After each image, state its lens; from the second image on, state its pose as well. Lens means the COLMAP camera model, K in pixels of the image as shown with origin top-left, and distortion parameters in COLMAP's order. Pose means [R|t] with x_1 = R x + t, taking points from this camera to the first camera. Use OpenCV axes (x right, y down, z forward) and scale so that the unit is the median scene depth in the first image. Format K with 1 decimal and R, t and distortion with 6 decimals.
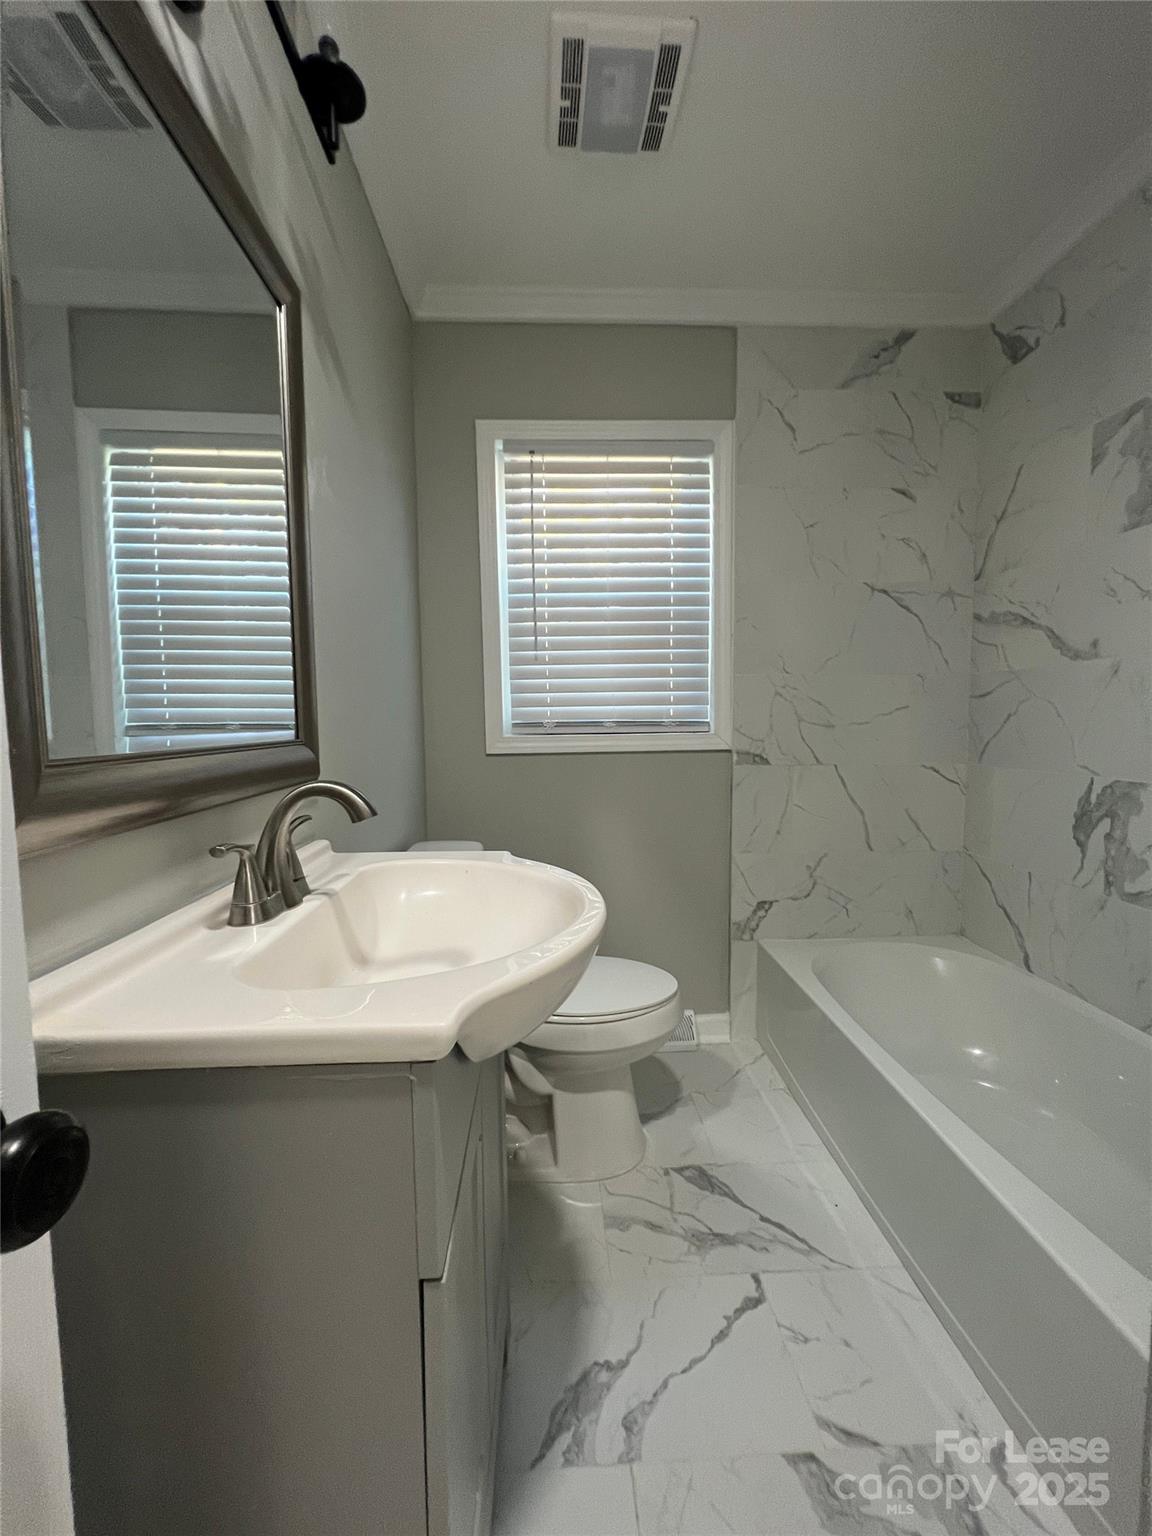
lens RADIAL K [[620.4, 0, 576.0], [0, 620.4, 768.0], [0, 0, 1]] dist [-0.001559, 0.000358]
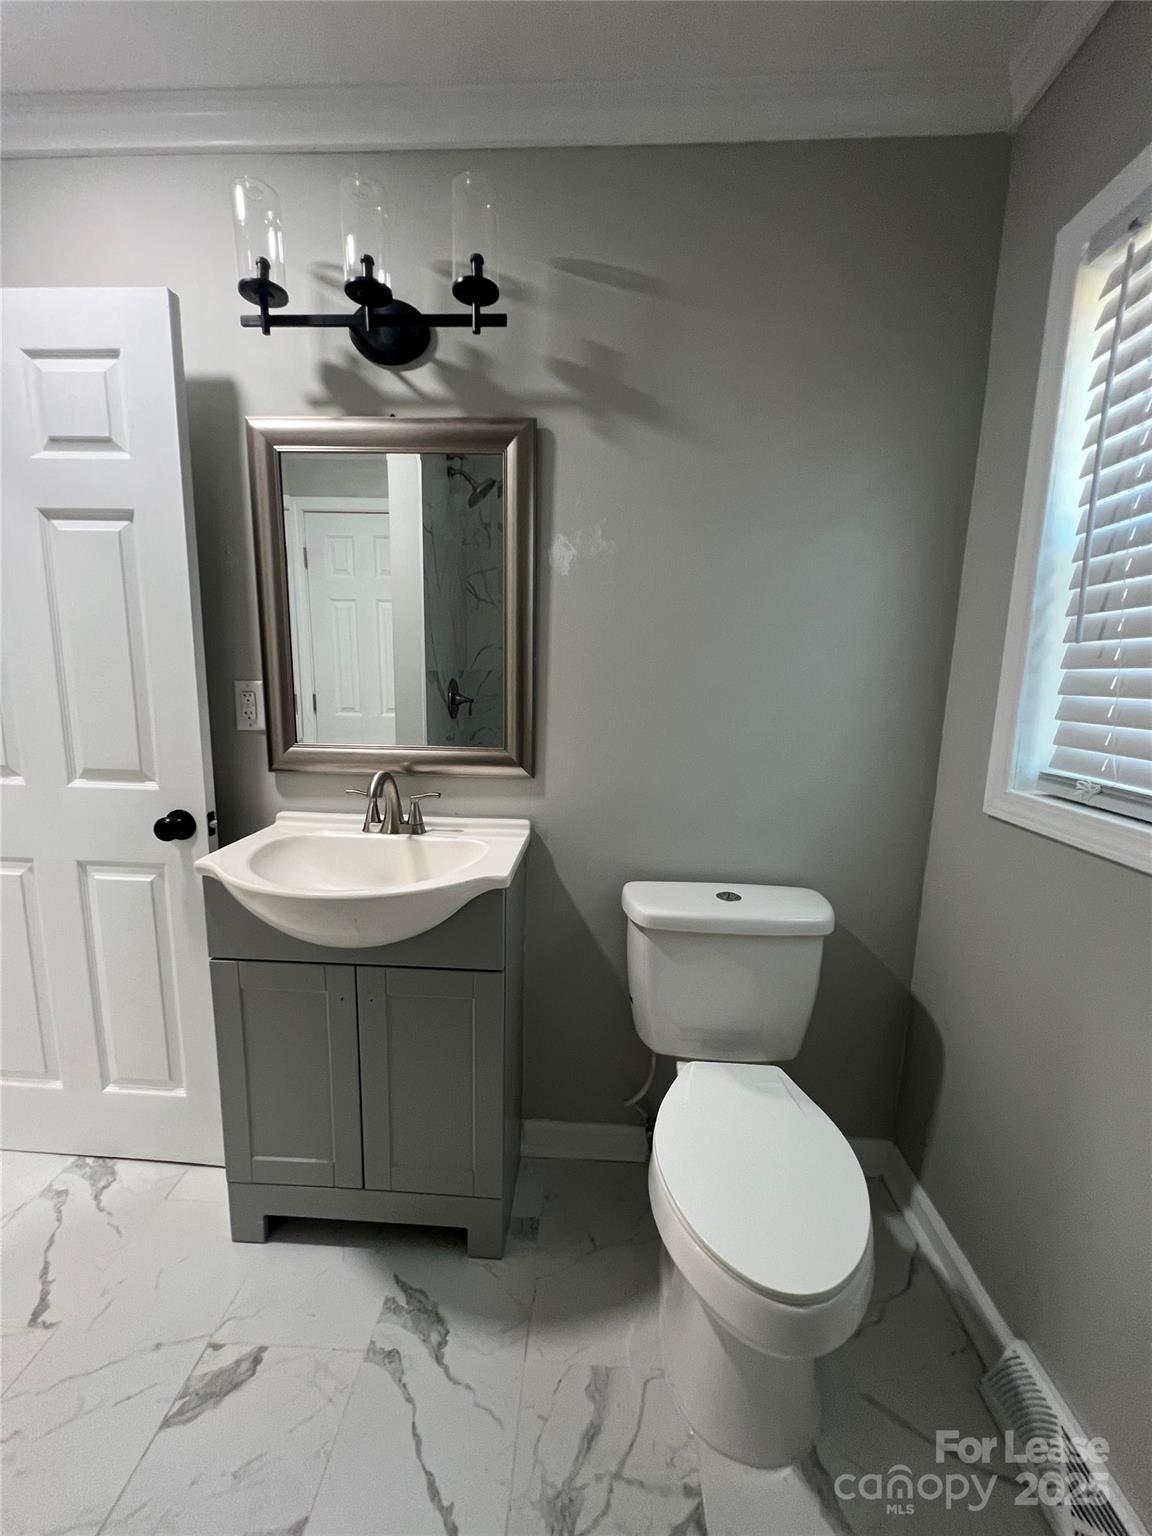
lens RADIAL K [[620.4, 0, 576.0], [0, 620.4, 768.0], [0, 0, 1]] dist [-0.001559, 0.000358]
pose [[-0.097839, 0.168053, -0.980911, 0.924993], [-0.099561, 0.979042, 0.177663, -0.251886], [0.990210, 0.115043, -0.079057, 1.190280]]
